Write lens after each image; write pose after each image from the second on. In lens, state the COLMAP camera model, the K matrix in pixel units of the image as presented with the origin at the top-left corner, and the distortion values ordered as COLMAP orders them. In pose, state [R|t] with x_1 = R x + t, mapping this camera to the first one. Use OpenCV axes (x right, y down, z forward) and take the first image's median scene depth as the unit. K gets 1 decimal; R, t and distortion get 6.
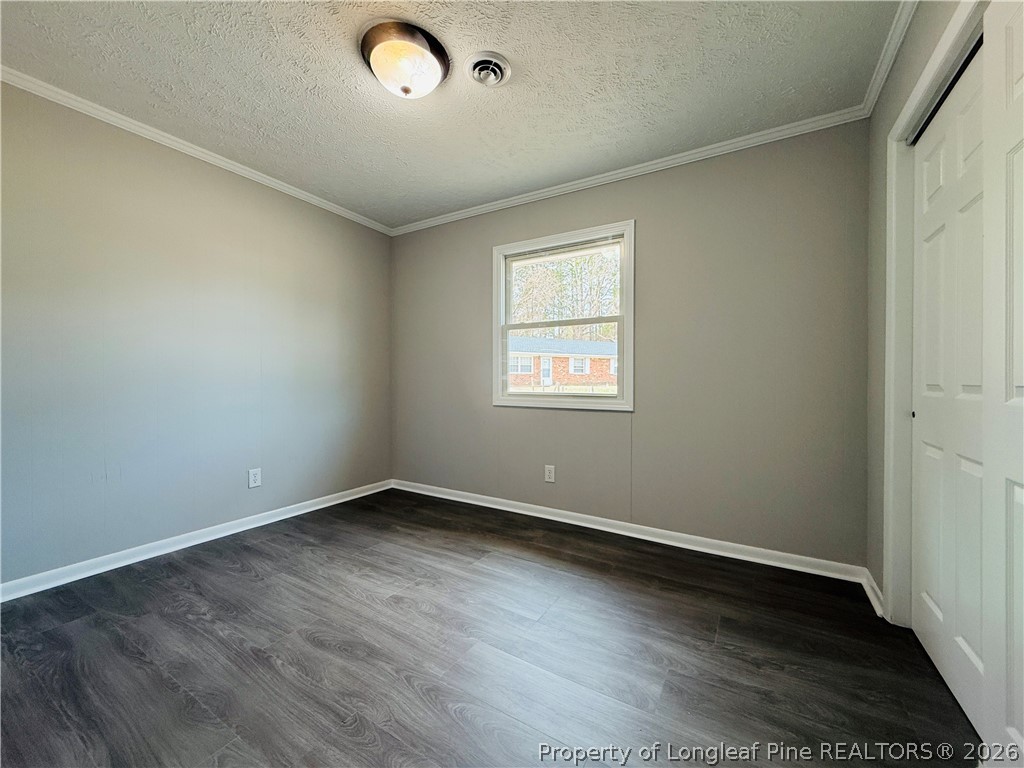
lens RADIAL K [[408.4, 0, 512.0], [0, 408.4, 384.0], [0, 0, 1]] dist [-0.001513, -0.000335]
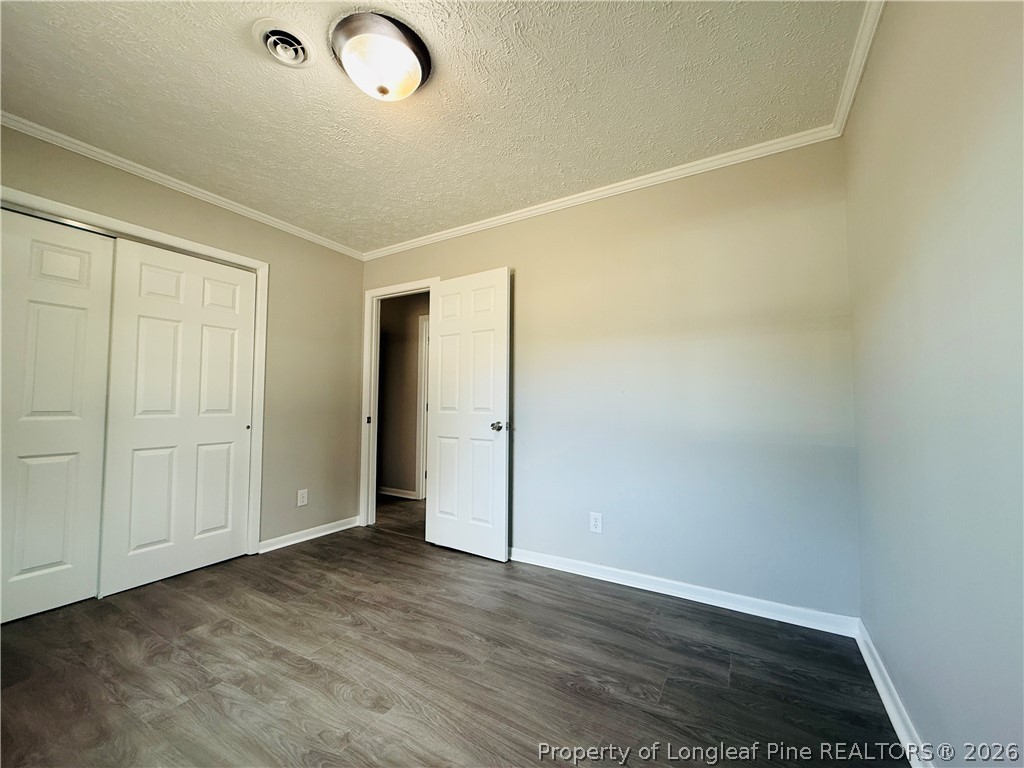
lens RADIAL K [[408.4, 0, 512.0], [0, 408.4, 384.0], [0, 0, 1]] dist [-0.001513, -0.000335]
pose [[-0.999893, -0.009536, -0.011125, -0.574216], [-0.009081, 0.999149, -0.040233, -0.042696], [0.011499, -0.040127, -0.999128, 1.995372]]
